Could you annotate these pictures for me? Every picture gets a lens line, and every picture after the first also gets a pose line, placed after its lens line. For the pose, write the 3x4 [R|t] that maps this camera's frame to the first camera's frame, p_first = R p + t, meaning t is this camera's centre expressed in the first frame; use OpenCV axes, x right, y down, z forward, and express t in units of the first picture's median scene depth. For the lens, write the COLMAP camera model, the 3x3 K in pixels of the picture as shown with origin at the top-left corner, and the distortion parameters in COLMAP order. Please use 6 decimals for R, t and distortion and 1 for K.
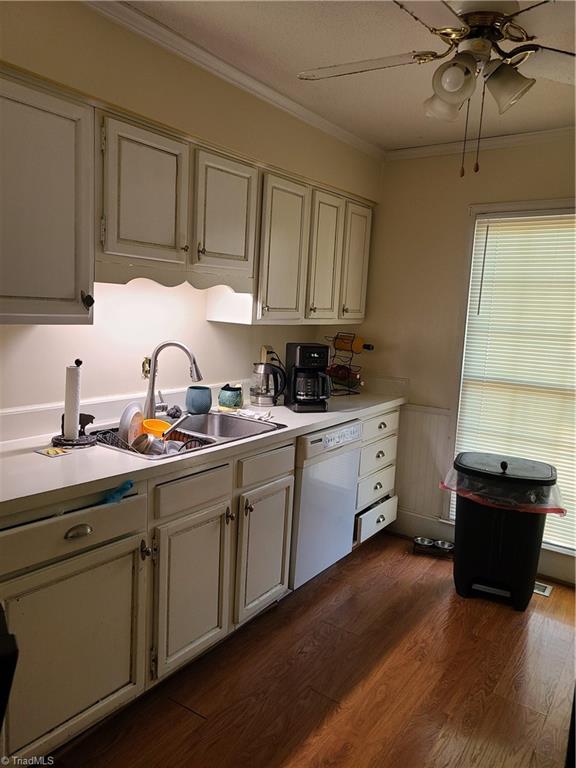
lens RADIAL K [[578.8, 0, 274.3], [0, 578.8, 376.6], [0, 0, 1]] dist [0.052687, -0.004205]
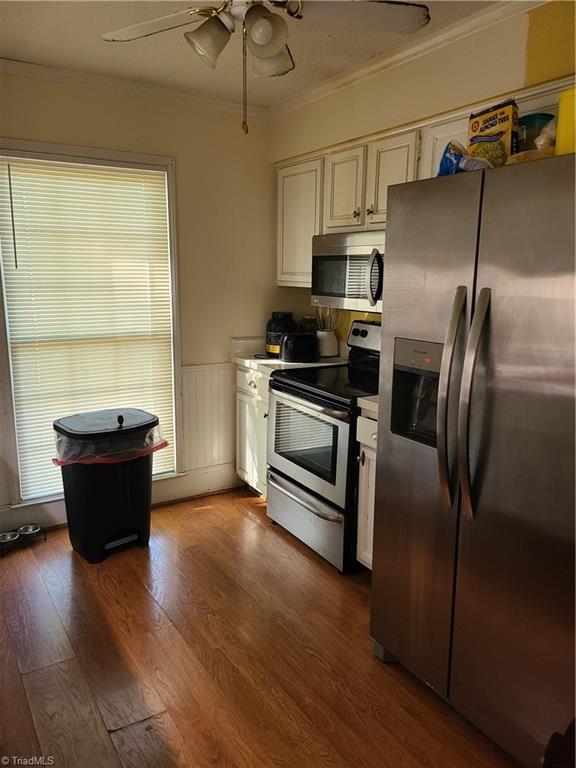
lens RADIAL K [[578.8, 0, 286.5], [0, 578.8, 377.7], [0, 0, 1]] dist [0.052687, -0.004205]
pose [[0.383337, -0.215628, 0.898085, -0.380670], [0.122233, 0.975657, 0.182079, -0.065788], [-0.915484, 0.039978, 0.400363, 0.323873]]
